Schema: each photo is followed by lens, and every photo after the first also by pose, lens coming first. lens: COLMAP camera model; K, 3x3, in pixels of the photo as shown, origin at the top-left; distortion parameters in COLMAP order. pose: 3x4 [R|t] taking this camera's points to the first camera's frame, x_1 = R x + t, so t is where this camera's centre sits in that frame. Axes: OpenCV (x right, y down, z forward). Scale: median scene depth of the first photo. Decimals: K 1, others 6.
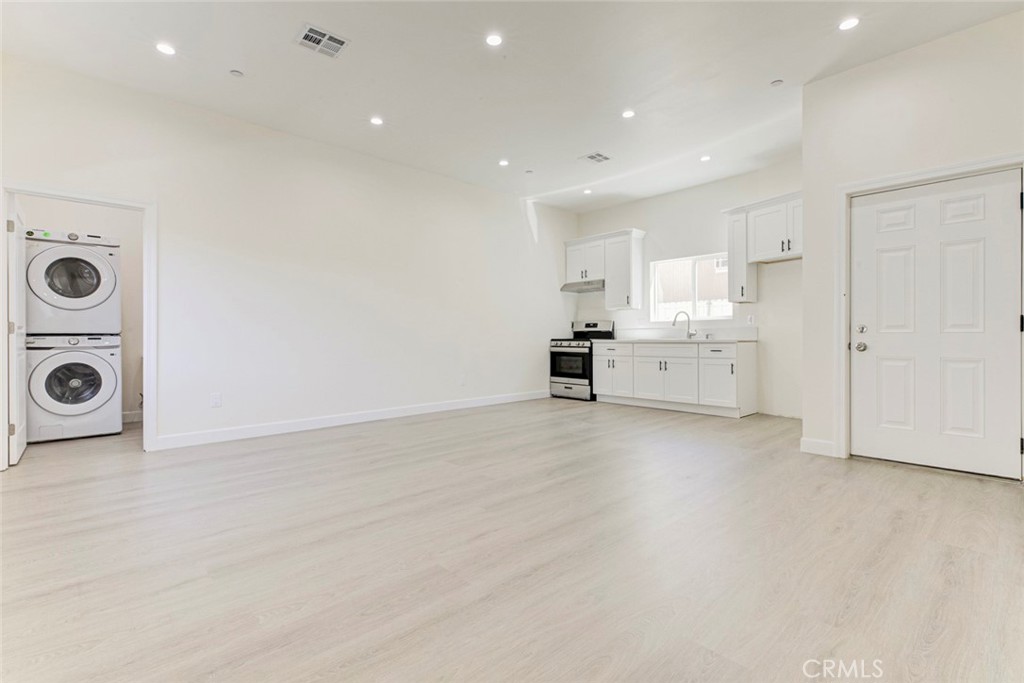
lens RADIAL K [[457.4, 0, 517.7], [0, 457.4, 344.8], [0, 0, 1]] dist [-0.012252, 0.001085]
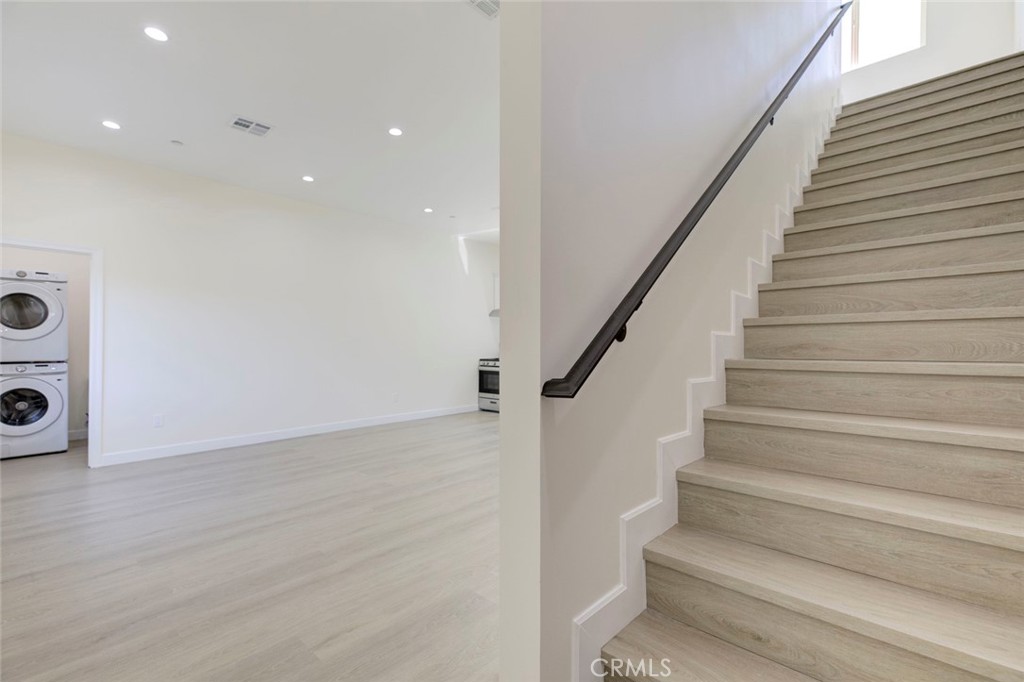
lens RADIAL K [[457.4, 0, 541.7], [0, 457.4, 343.2], [0, 0, 1]] dist [-0.012252, 0.001085]
pose [[0.995767, 0.003454, 0.091846, 0.177933], [-0.002640, 0.999956, -0.008984, -0.062121], [-0.091873, 0.008703, 0.995733, -0.207103]]
